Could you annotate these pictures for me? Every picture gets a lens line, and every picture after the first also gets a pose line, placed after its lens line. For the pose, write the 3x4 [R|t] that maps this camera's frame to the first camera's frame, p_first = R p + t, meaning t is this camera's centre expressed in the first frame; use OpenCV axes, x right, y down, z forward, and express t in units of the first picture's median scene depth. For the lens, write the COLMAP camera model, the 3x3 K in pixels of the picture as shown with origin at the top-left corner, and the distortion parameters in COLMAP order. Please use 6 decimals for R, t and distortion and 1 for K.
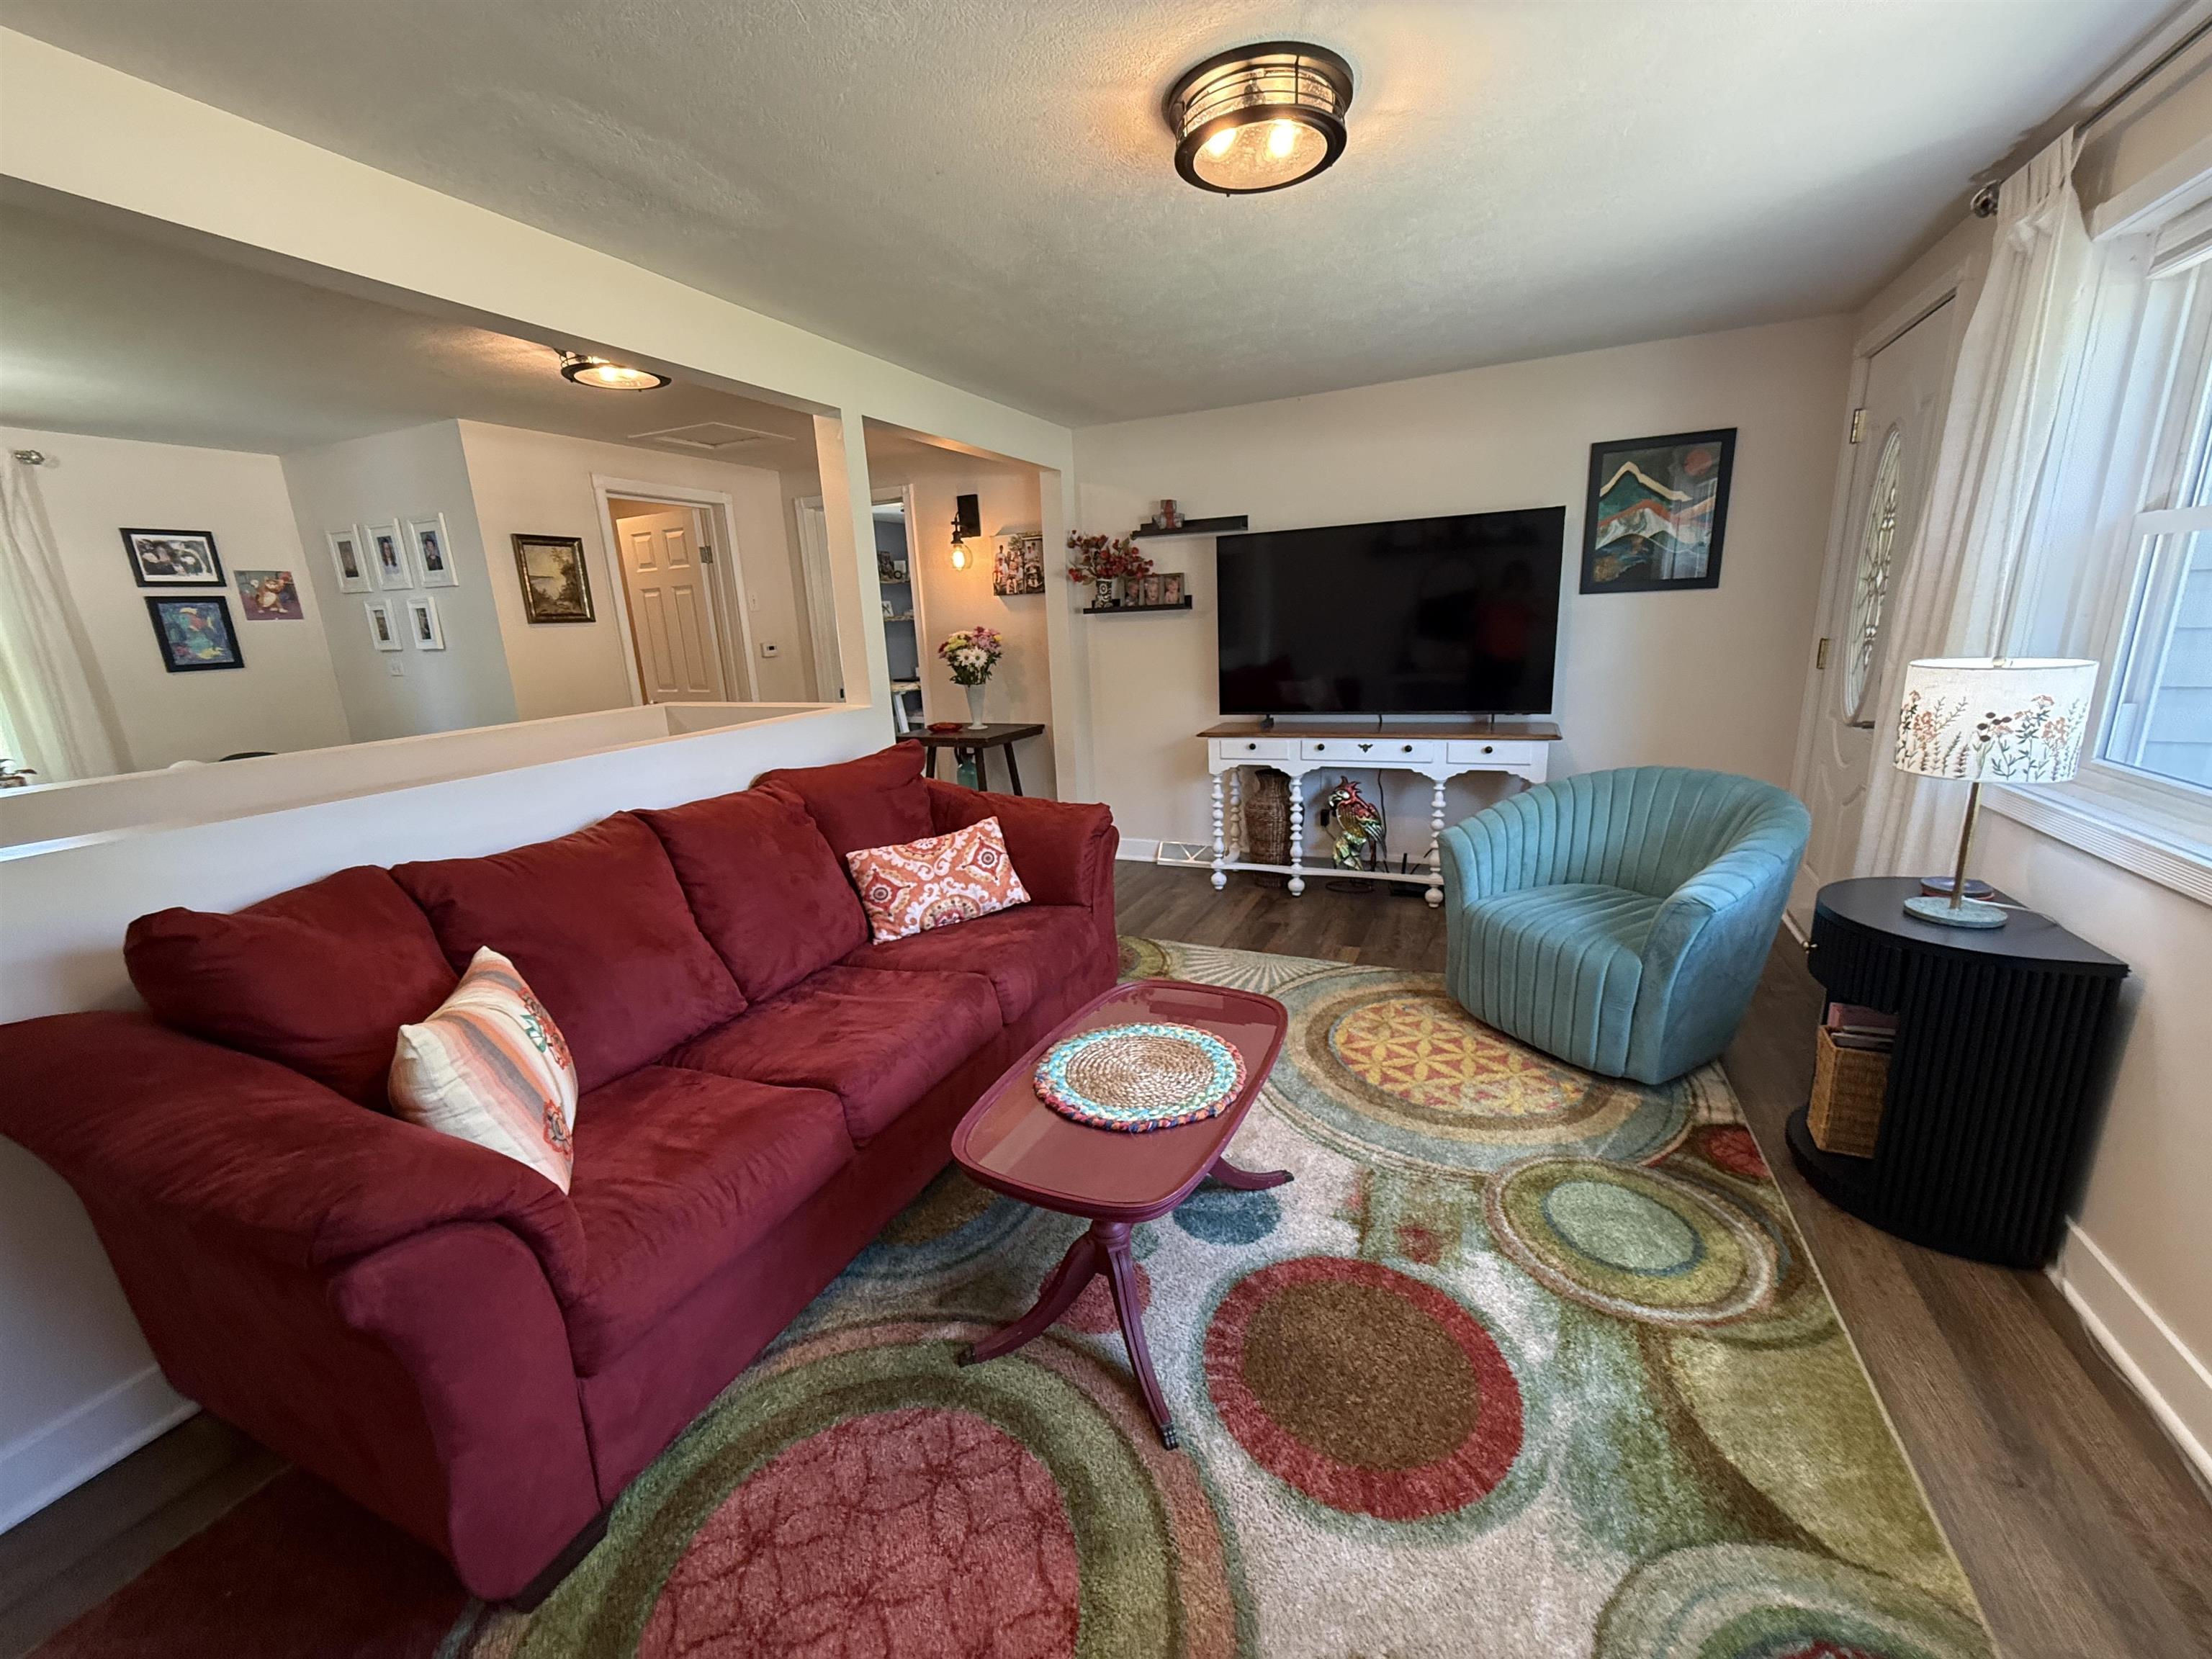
lens RADIAL K [[873.7, 0, 1106.0], [0, 873.7, 829.5], [0, 0, 1]] dist [-0.000177, -0.000304]
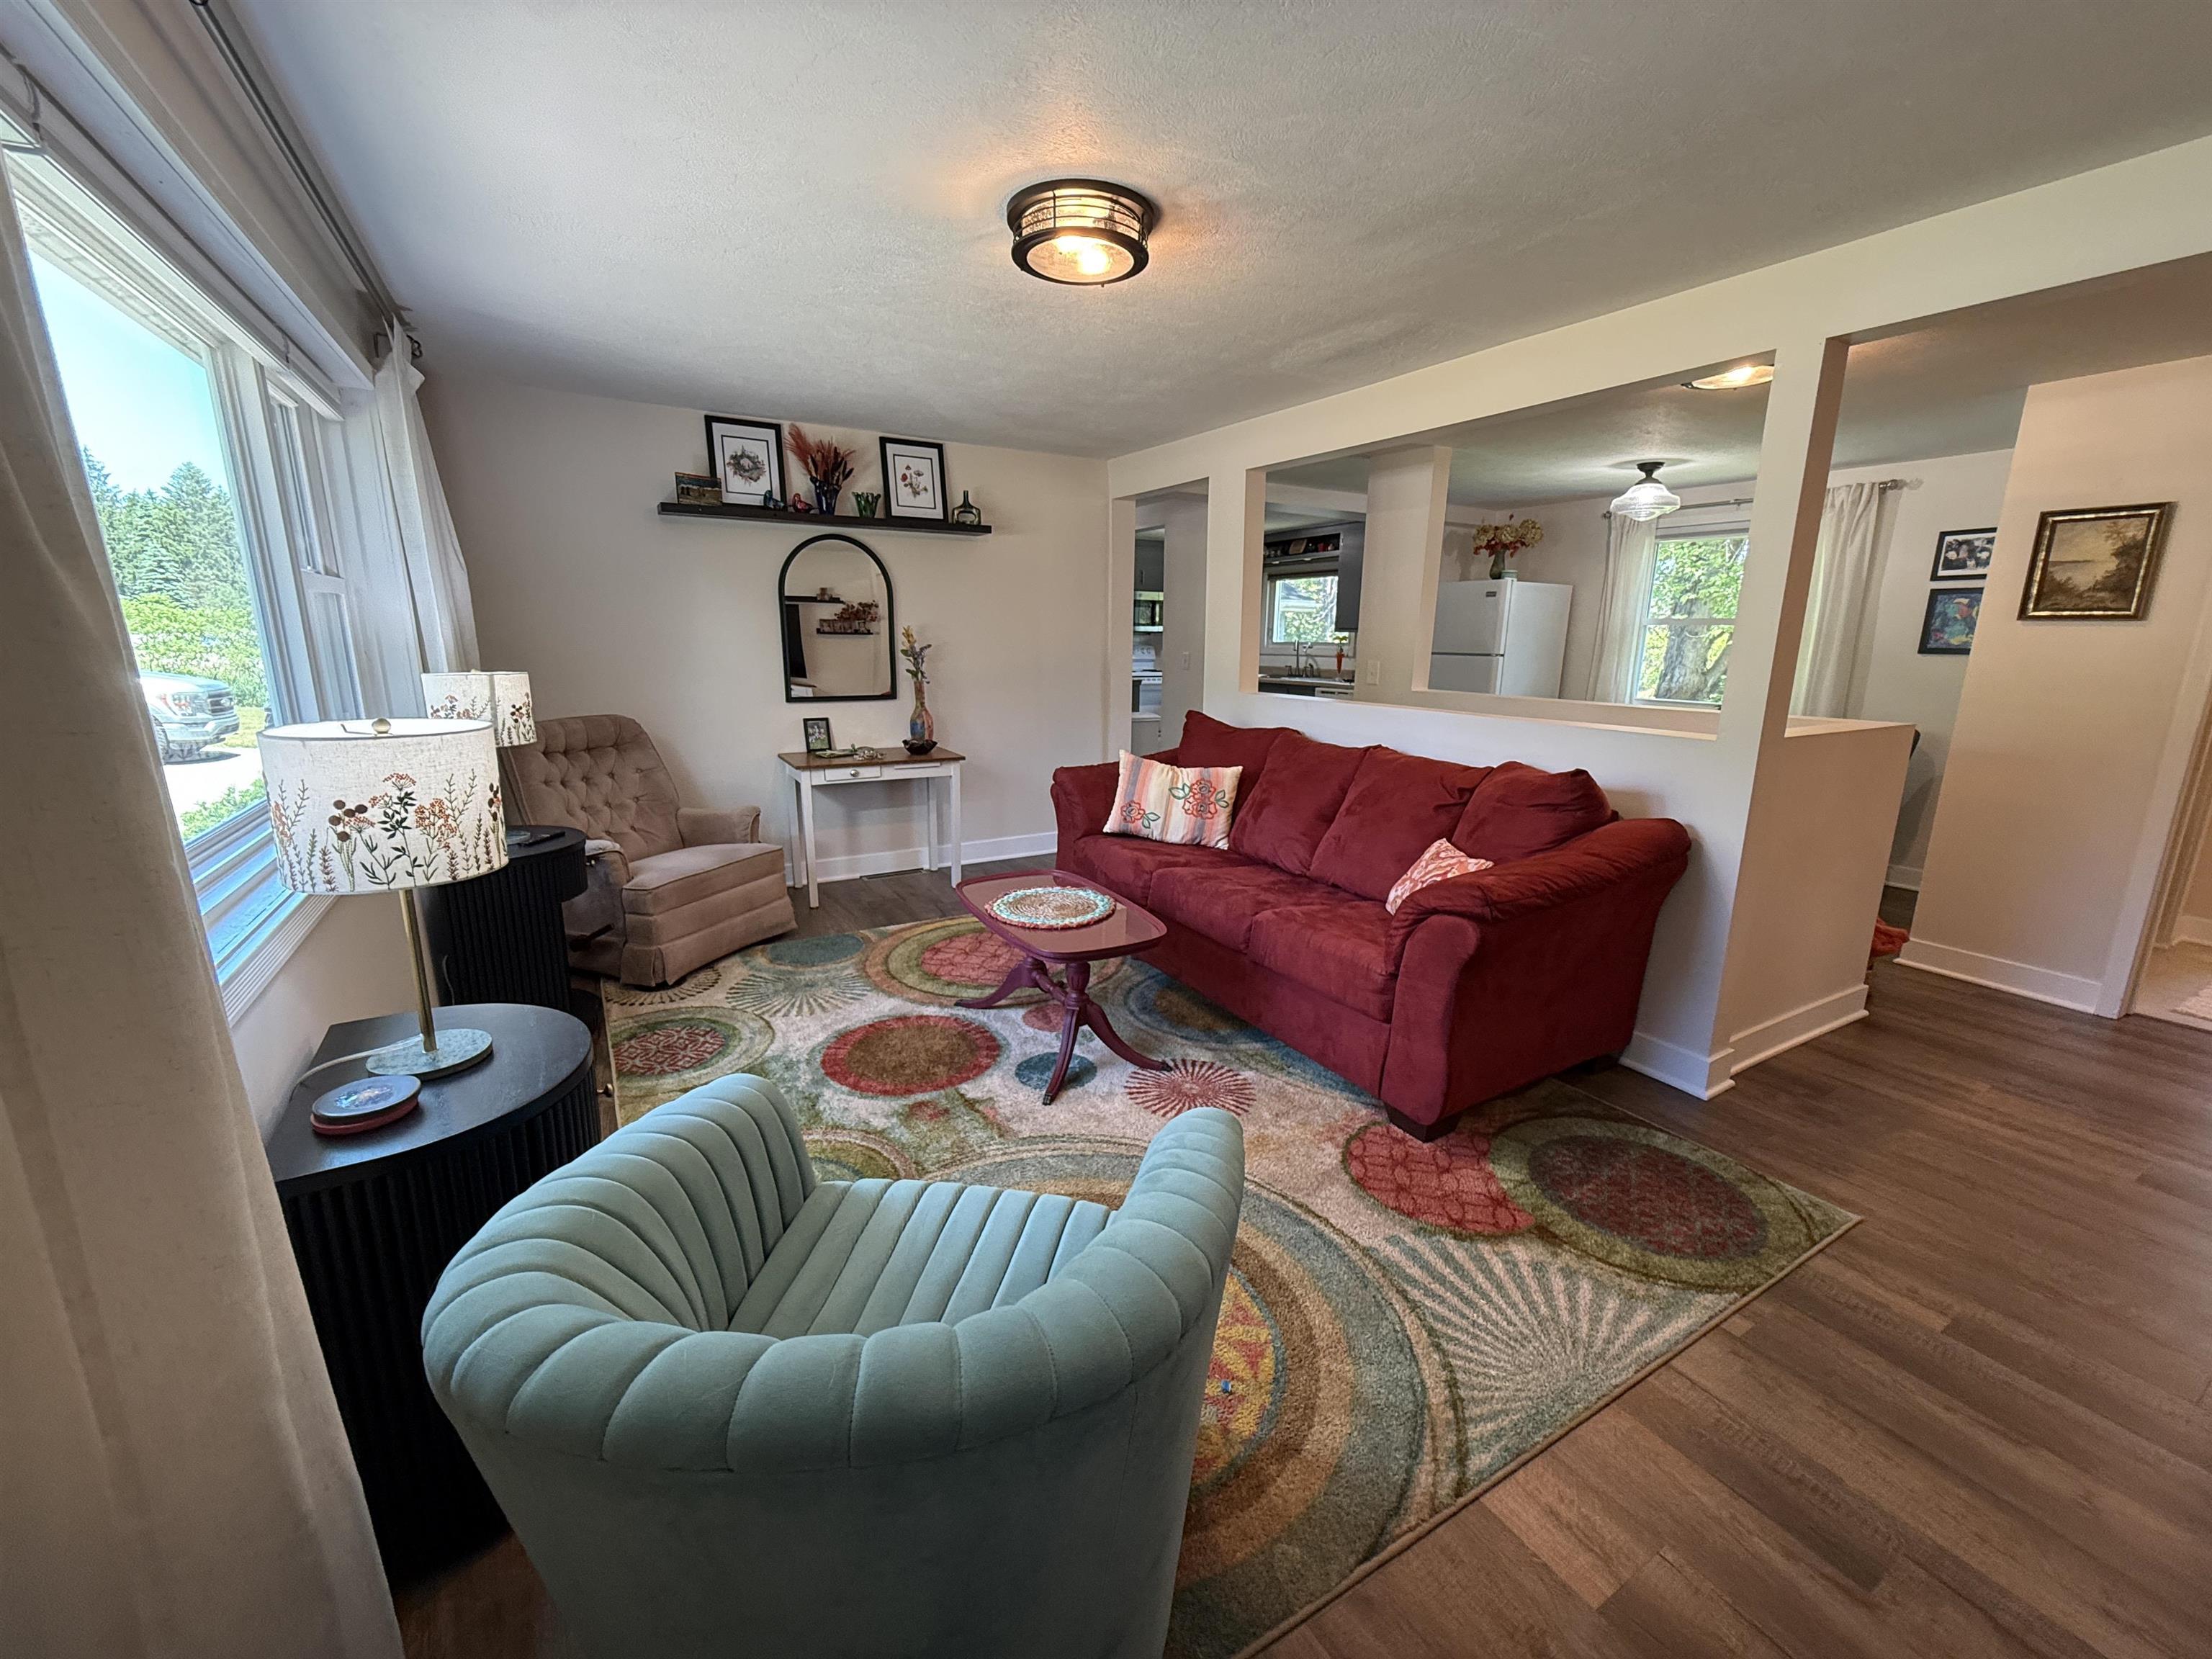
lens RADIAL K [[873.7, 0, 1106.0], [0, 873.7, 829.5], [0, 0, 1]] dist [-0.000177, -0.000304]
pose [[-0.574864, 0.214202, -0.789714, 0.533740], [-0.188823, 0.904351, 0.382748, -0.210774], [0.796164, 0.369144, -0.479433, 0.784972]]
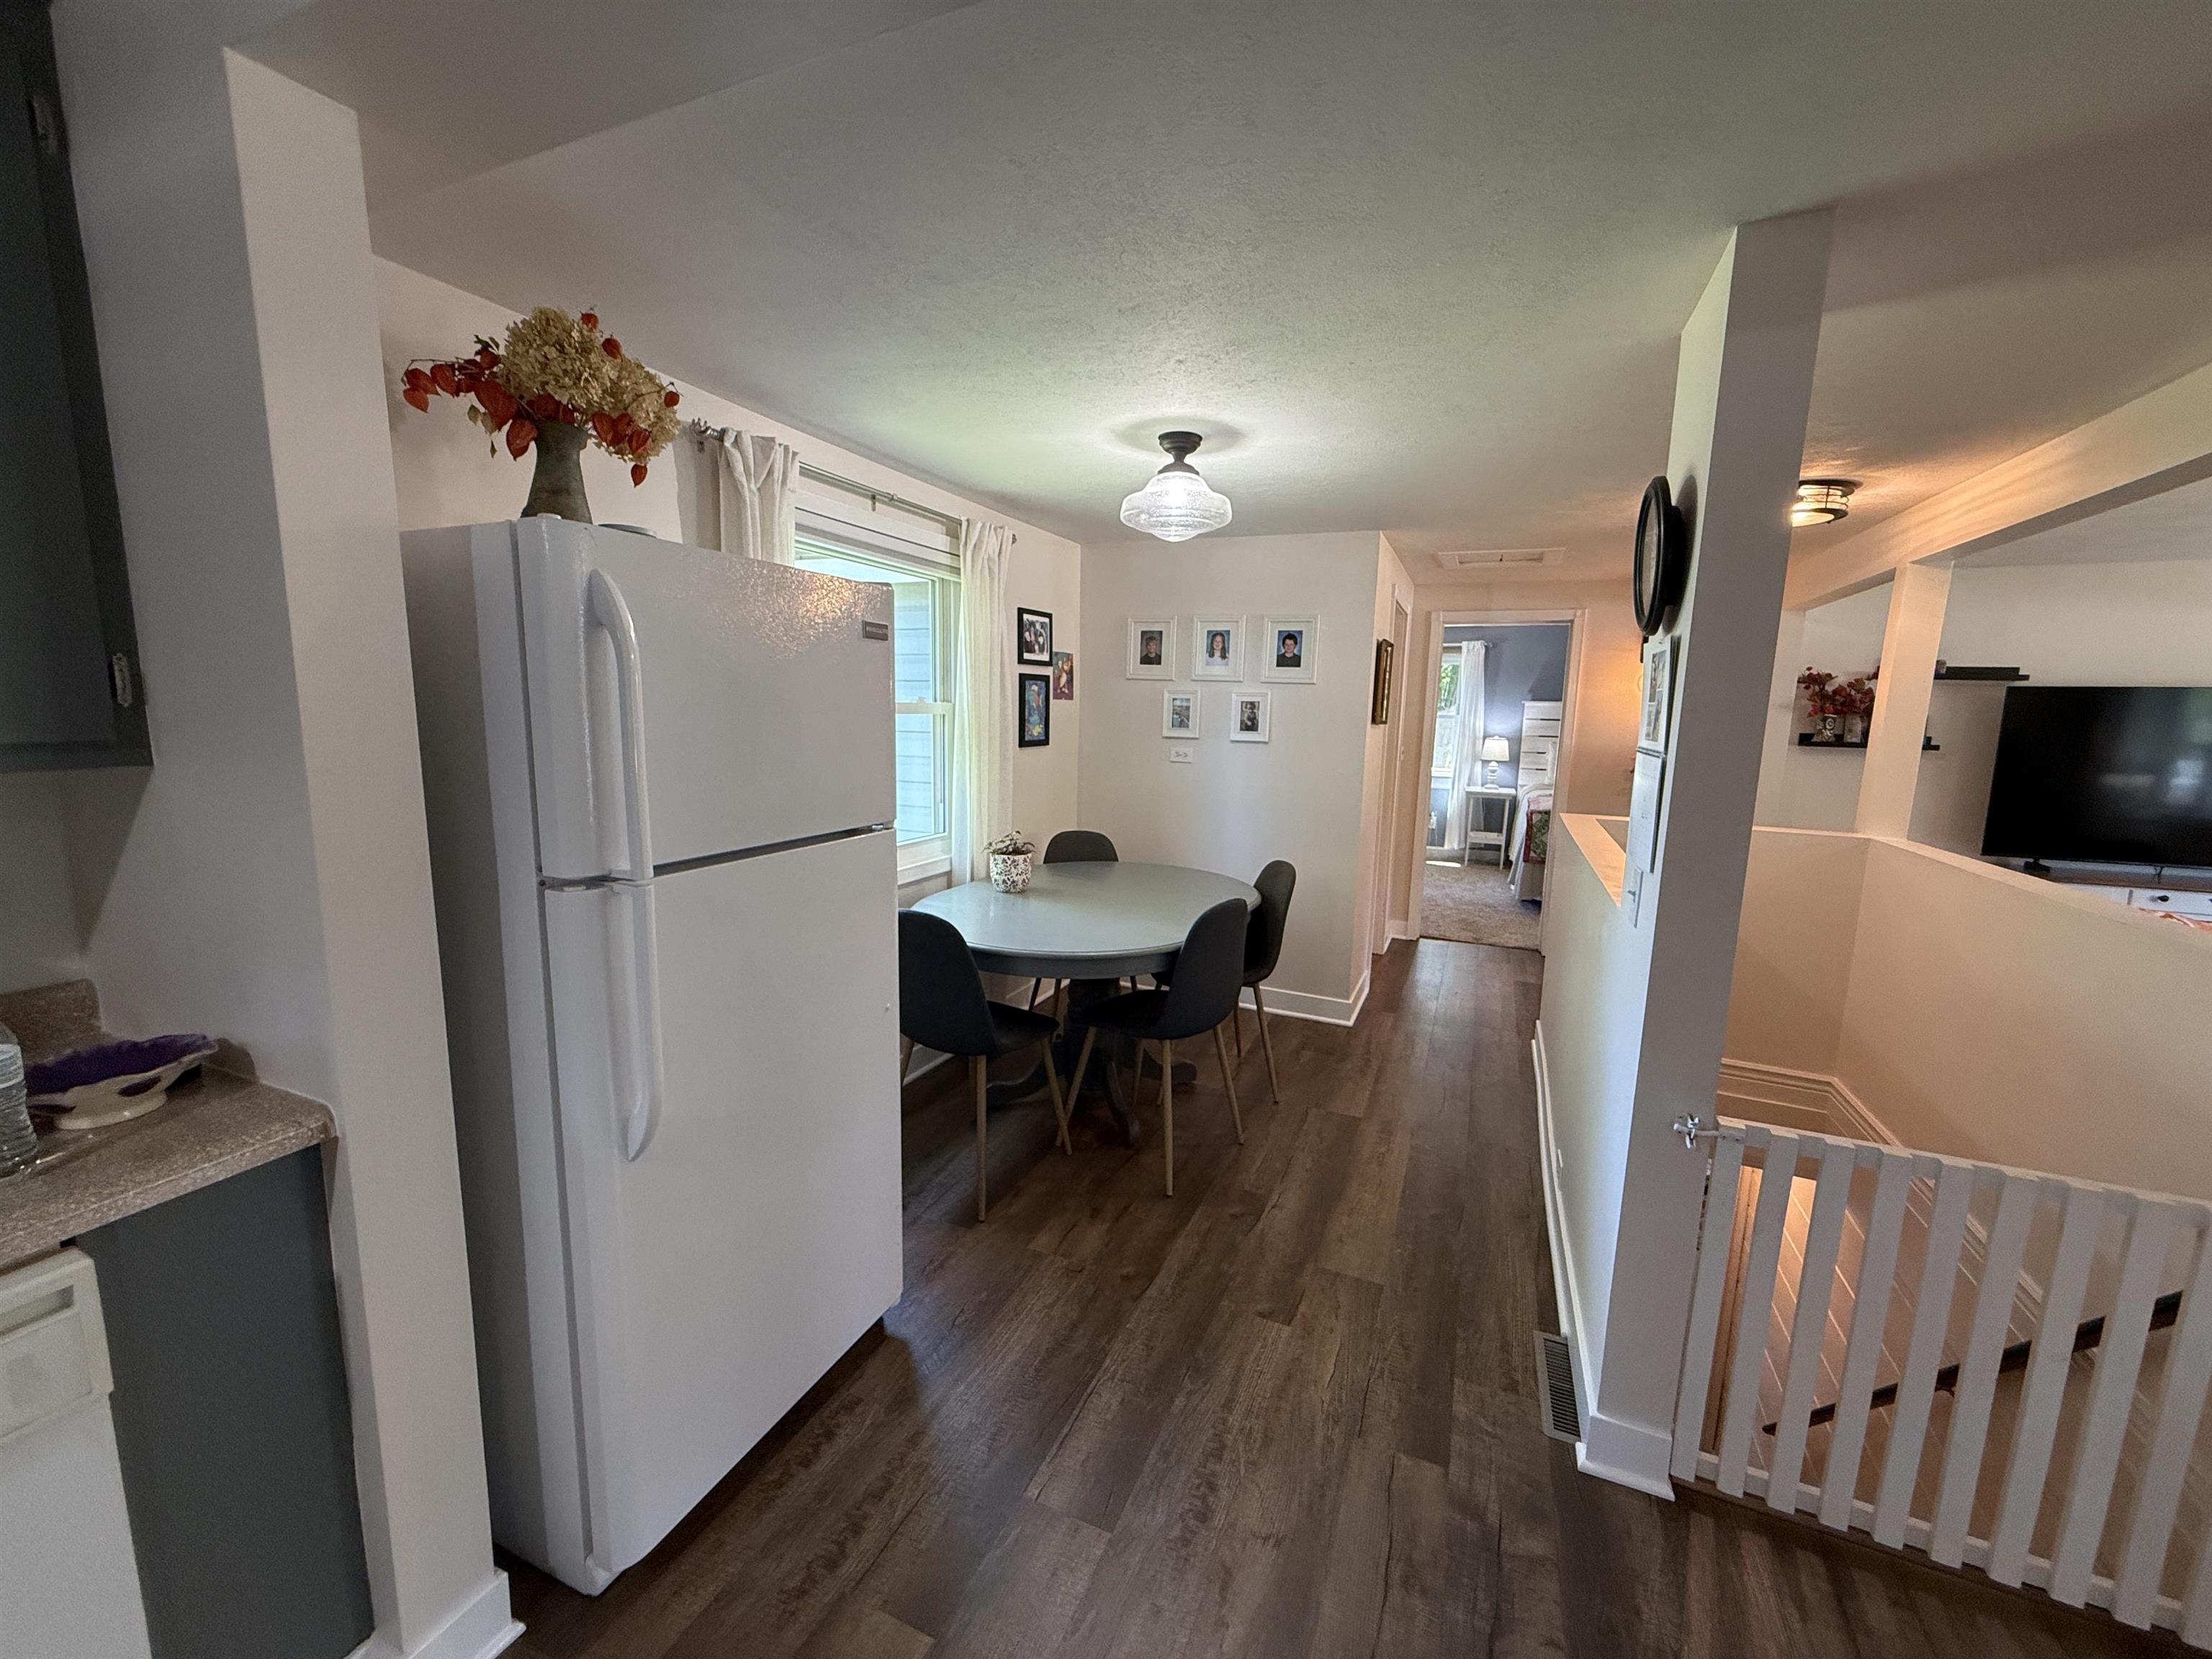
lens RADIAL K [[873.7, 0, 1106.0], [0, 873.7, 829.5], [0, 0, 1]] dist [-0.000177, -0.000304]
pose [[0.997498, 0.063477, 0.031133, -1.005891], [-0.059876, 0.992621, -0.105447, 0.011591], [-0.037597, 0.103319, 0.993937, 0.014280]]
